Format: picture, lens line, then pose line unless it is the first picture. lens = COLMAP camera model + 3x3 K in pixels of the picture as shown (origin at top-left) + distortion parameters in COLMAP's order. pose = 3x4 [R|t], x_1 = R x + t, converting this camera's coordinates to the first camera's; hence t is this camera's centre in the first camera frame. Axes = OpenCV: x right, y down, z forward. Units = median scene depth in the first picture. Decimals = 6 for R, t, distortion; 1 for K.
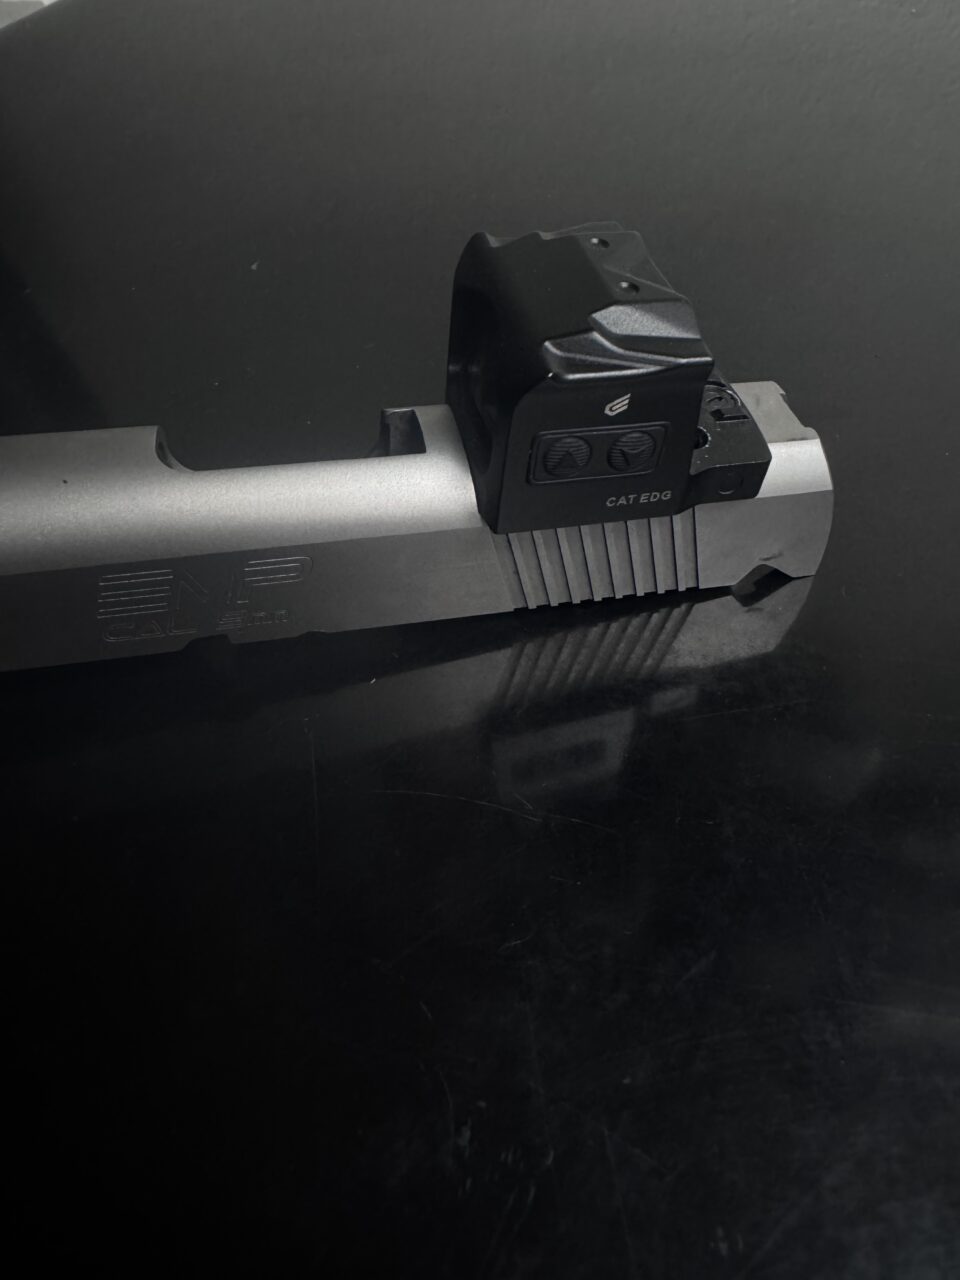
lens RADIAL K [[885.5, 0, 480.1], [0, 885.5, 638.0], [0, 0, 1]] dist [-0.005368, 0.000292]
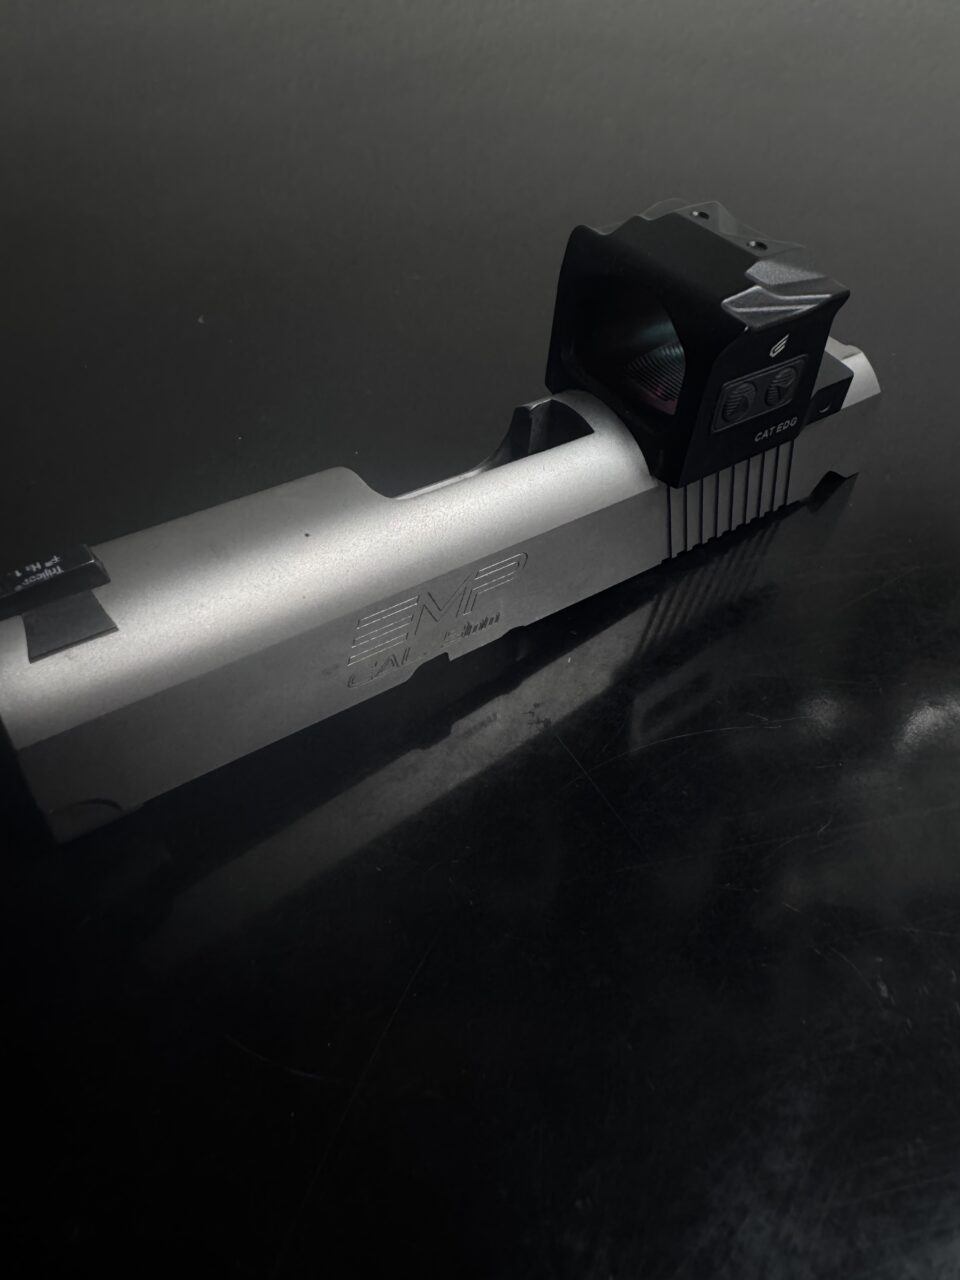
lens RADIAL K [[885.5, 0, 480.5], [0, 885.5, 642.0], [0, 0, 1]] dist [-0.005368, 0.000292]
pose [[0.925726, -0.281116, 0.252992, -0.560734], [0.284701, 0.958337, 0.023119, -0.031043], [-0.248951, 0.050625, 0.967192, 0.008931]]
